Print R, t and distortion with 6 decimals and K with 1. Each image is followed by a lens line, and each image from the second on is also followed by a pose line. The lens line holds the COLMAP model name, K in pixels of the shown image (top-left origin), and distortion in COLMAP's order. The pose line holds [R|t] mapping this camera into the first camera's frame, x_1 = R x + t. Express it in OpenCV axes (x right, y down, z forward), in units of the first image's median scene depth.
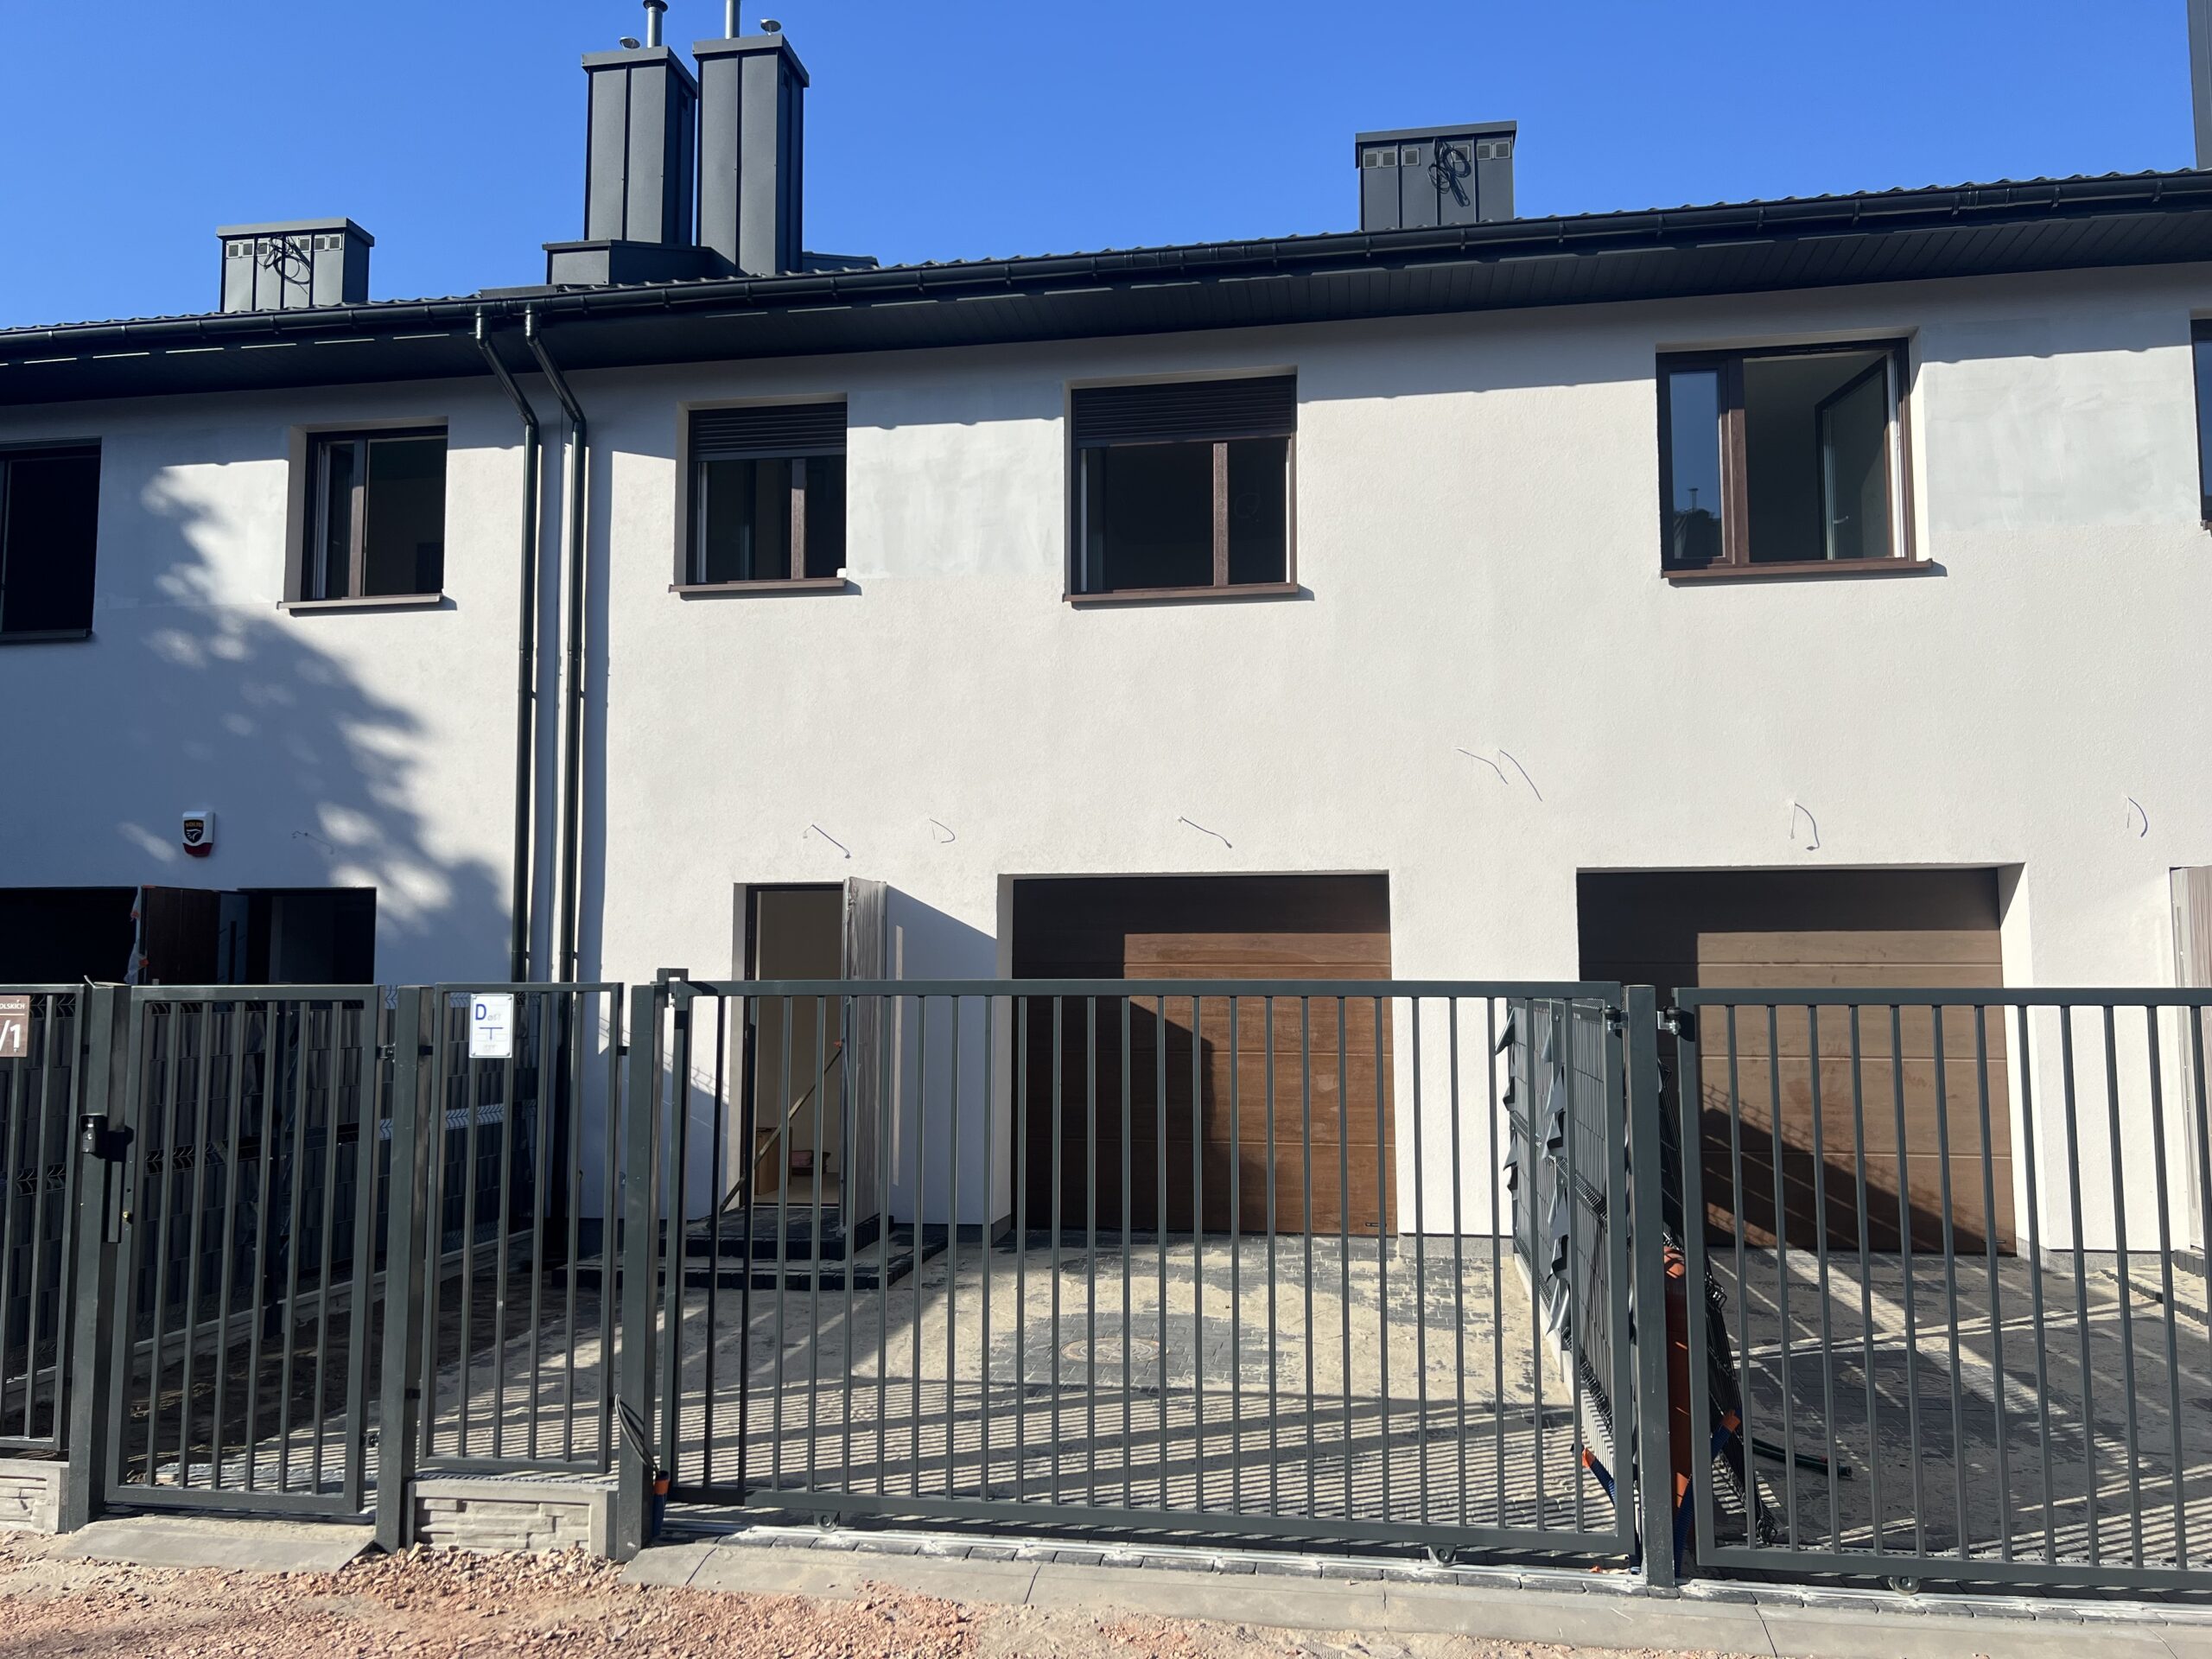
lens RADIAL K [[1721.6, 0, 1119.8], [0, 1721.6, 826.0], [0, 0, 1]] dist [0.044453, -0.054453]
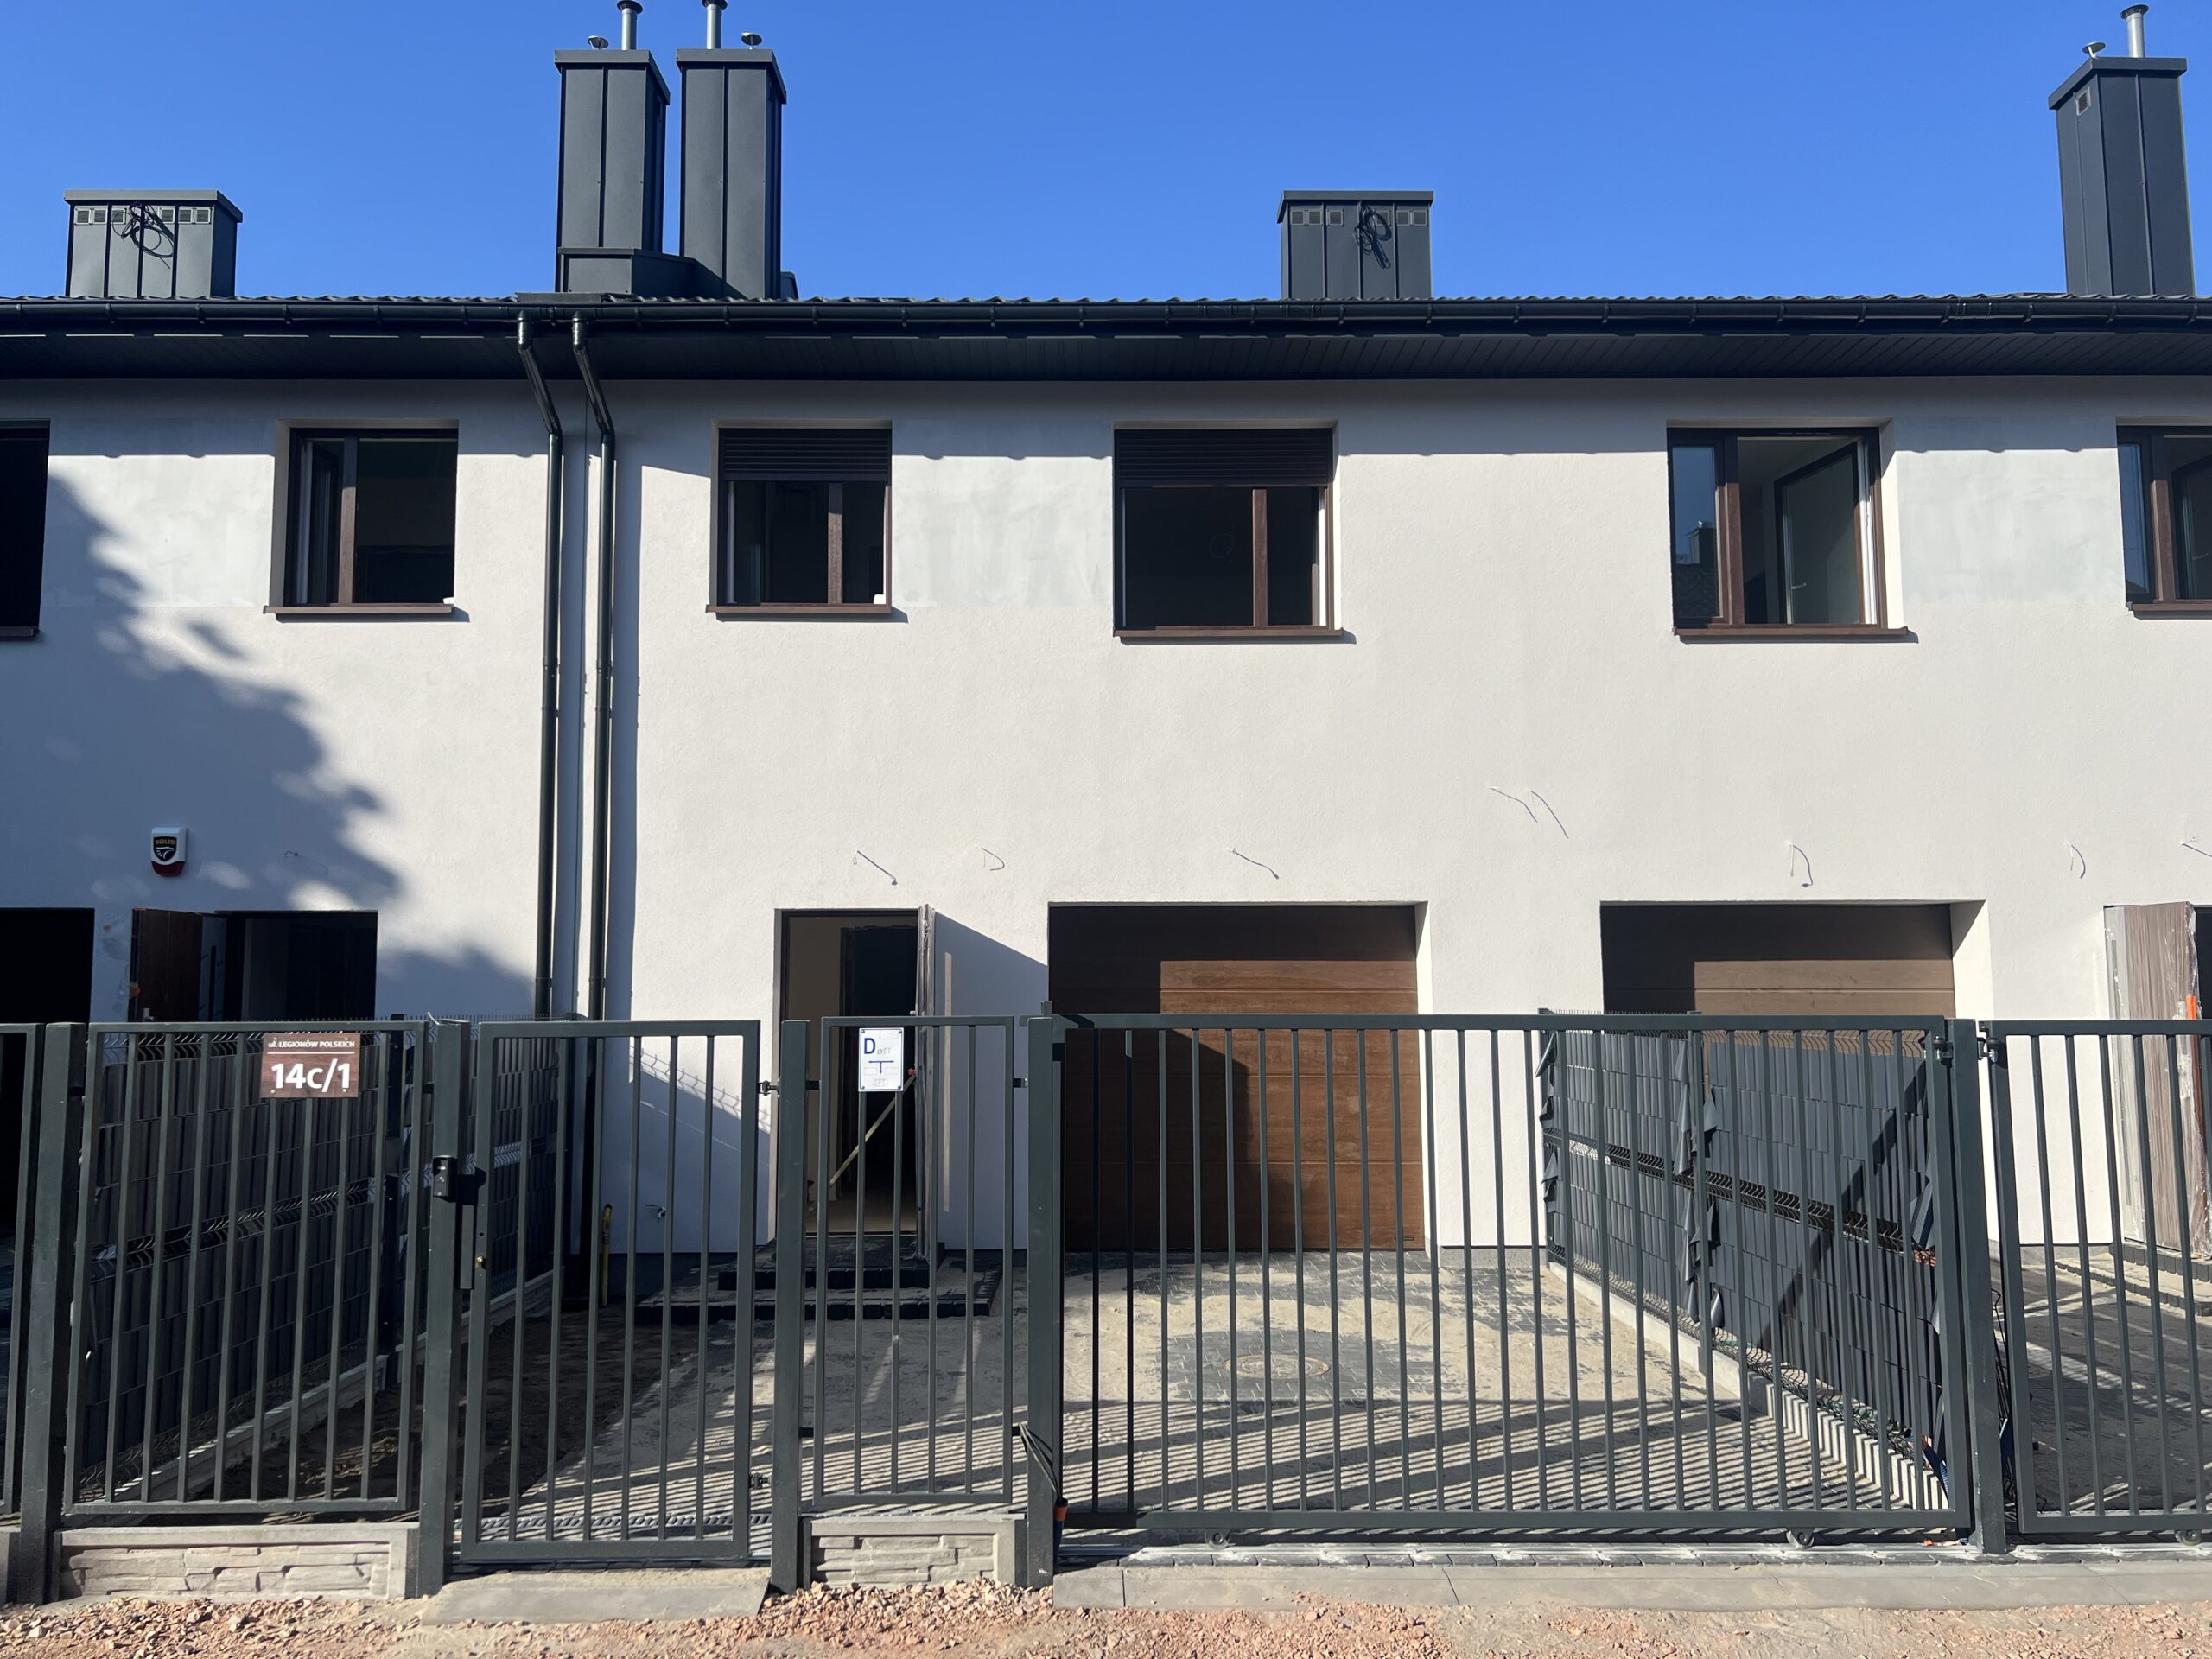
lens RADIAL K [[1721.6, 0, 1102.2], [0, 1721.6, 826.7], [0, 0, 1]] dist [0.044453, -0.054453]
pose [[0.984526, 0.015551, 0.174548, -0.221864], [-0.013844, 0.999844, -0.010988, -0.006020], [-0.174691, 0.008402, 0.984587, -0.005468]]
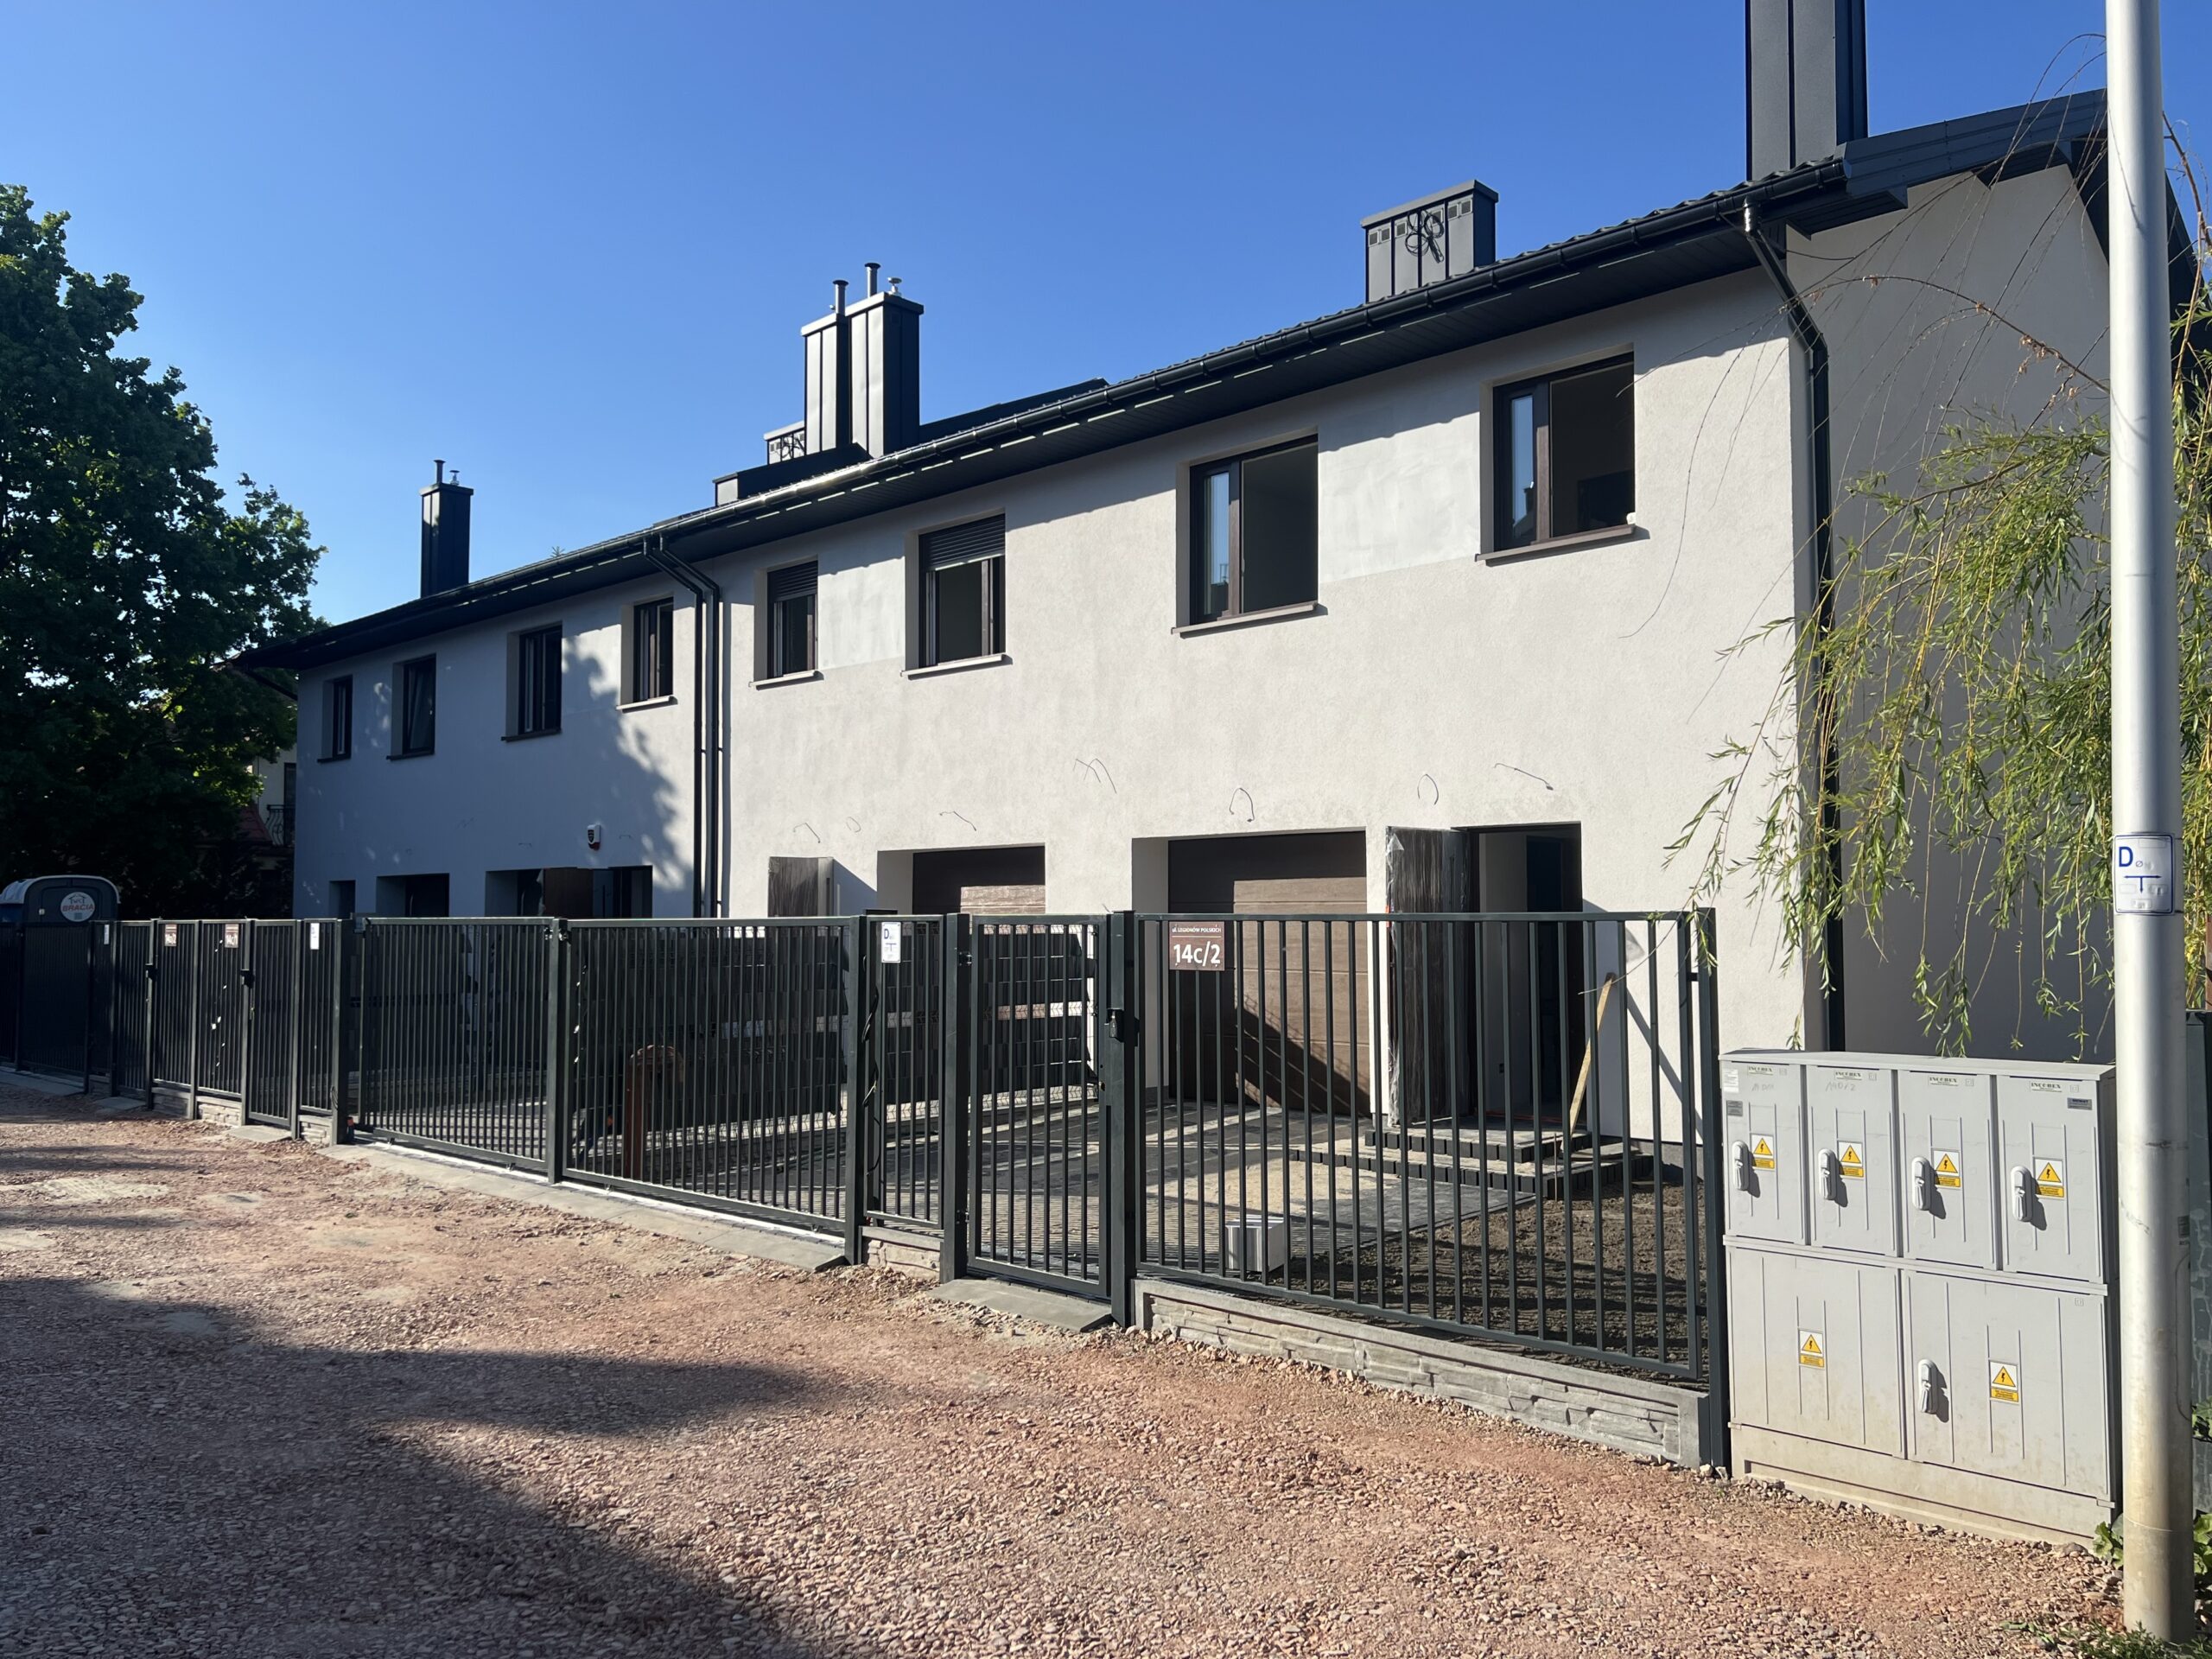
lens RADIAL K [[1721.6, 0, 1106.7], [0, 1721.6, 835.5], [0, 0, 1]] dist [0.044453, -0.054453]
pose [[0.816639, -0.032683, -0.576222, 1.051157], [0.067059, 0.997006, 0.038487, -0.033065], [0.573239, -0.070071, 0.816387, -0.198702]]
